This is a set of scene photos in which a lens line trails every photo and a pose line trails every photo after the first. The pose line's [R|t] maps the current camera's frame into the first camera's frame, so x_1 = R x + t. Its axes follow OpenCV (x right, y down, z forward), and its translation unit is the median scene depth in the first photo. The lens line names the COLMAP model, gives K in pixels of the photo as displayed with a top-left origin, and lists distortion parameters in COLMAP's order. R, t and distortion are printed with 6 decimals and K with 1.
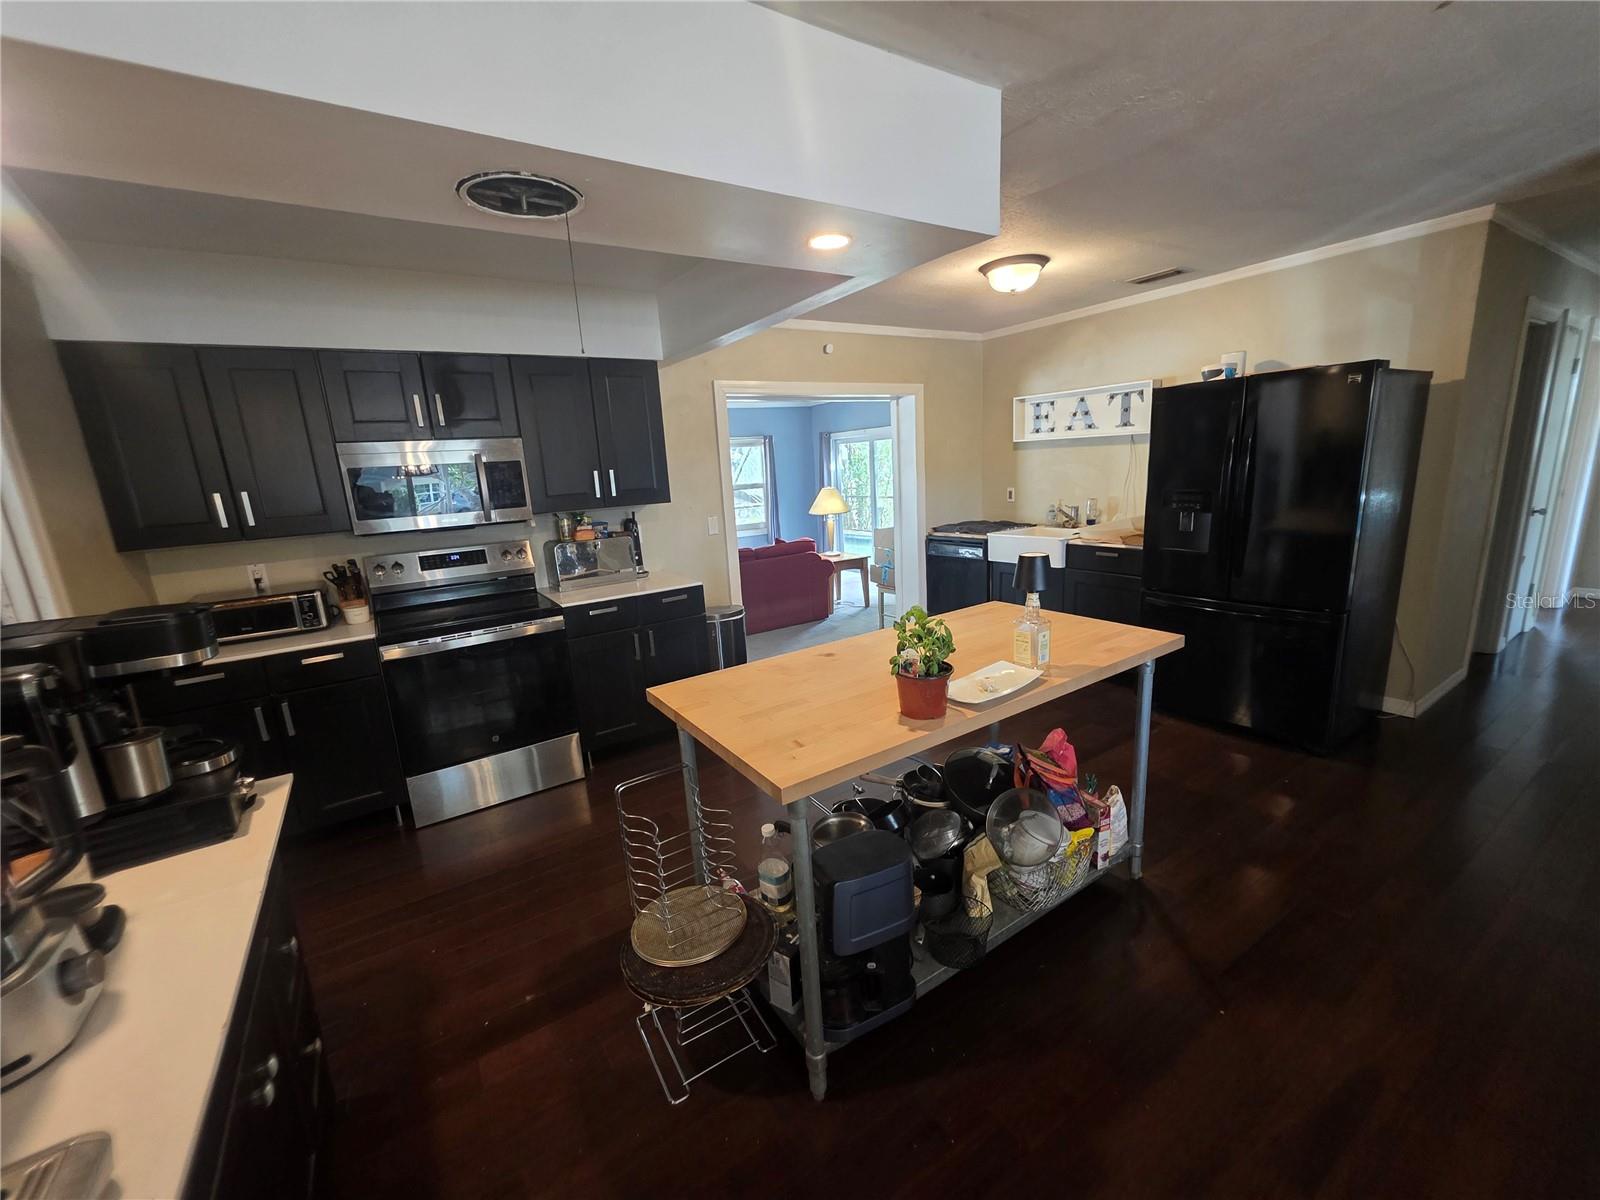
lens RADIAL K [[640.2, 0, 786.5], [0, 640.2, 598.7], [0, 0, 1]] dist [0.001594, -0.000666]
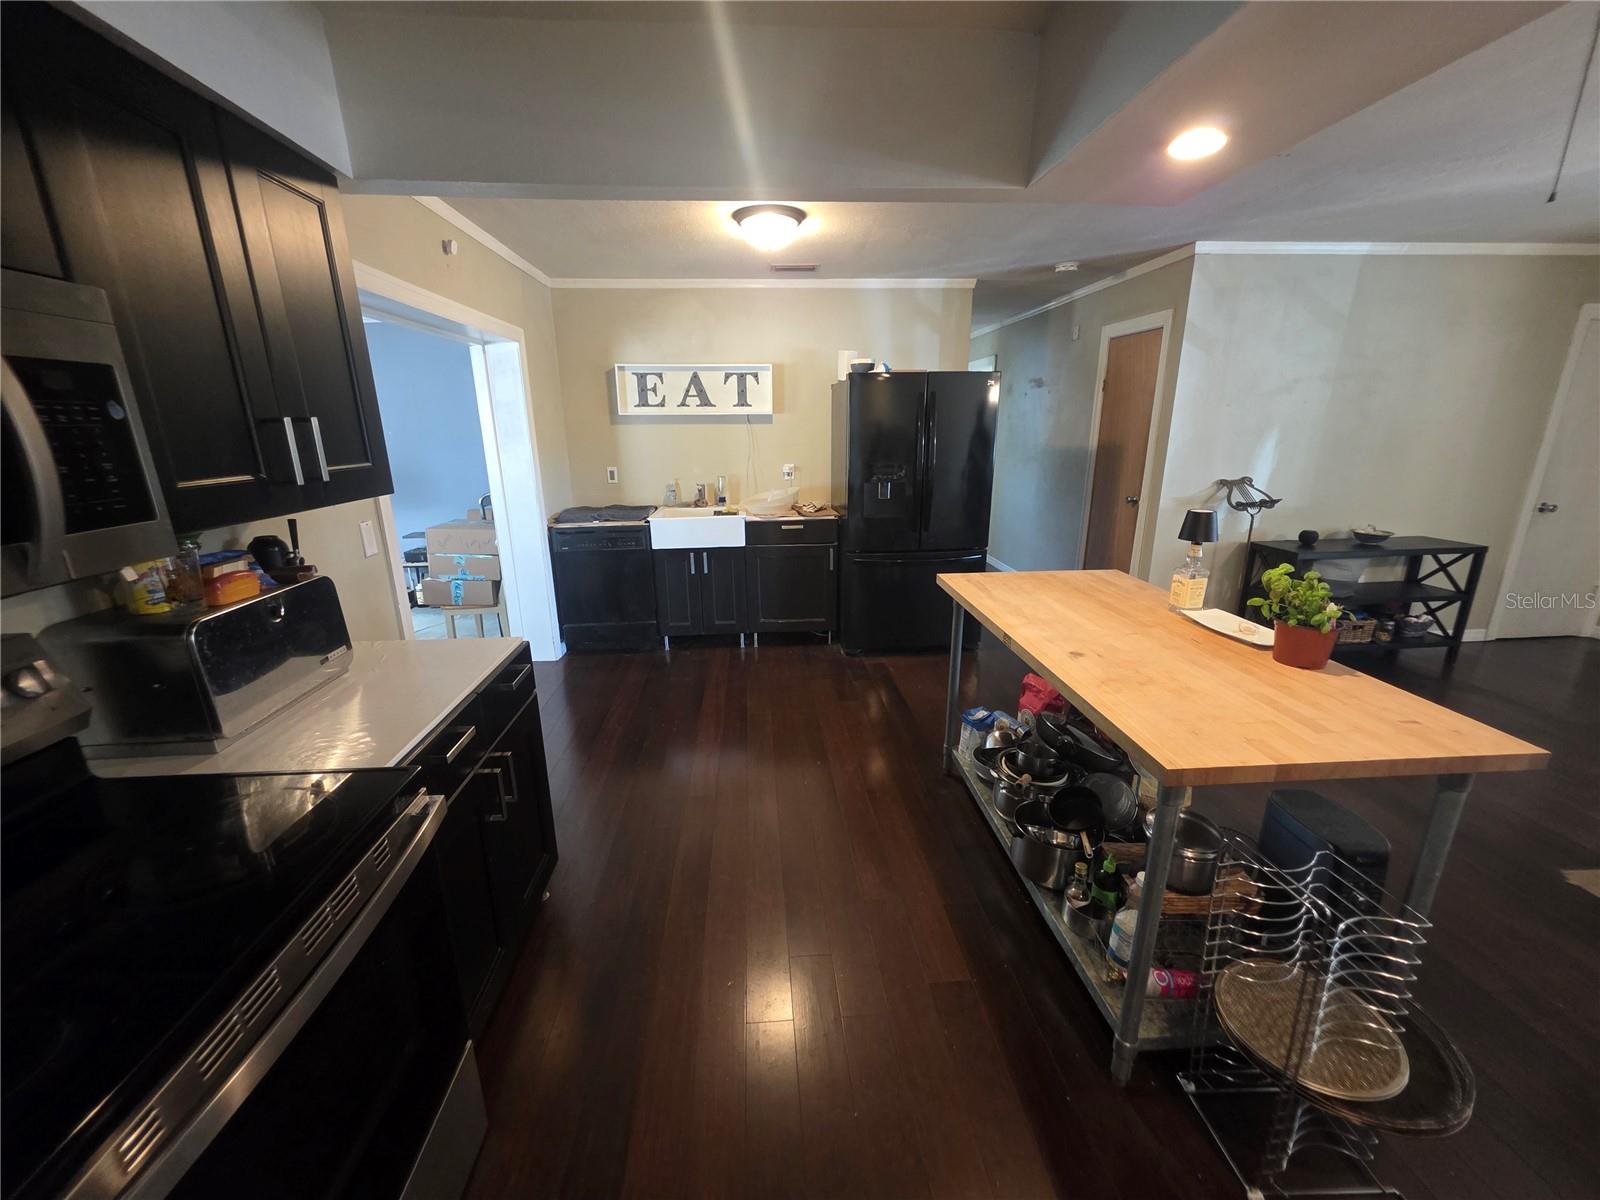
lens RADIAL K [[640.2, 0, 794.2], [0, 640.2, 607.8], [0, 0, 1]] dist [0.001594, -0.000666]
pose [[0.484346, -0.194830, 0.852907, -0.365795], [0.164727, 0.977760, 0.129806, -0.063977], [-0.859229, 0.077626, 0.505668, 0.395373]]
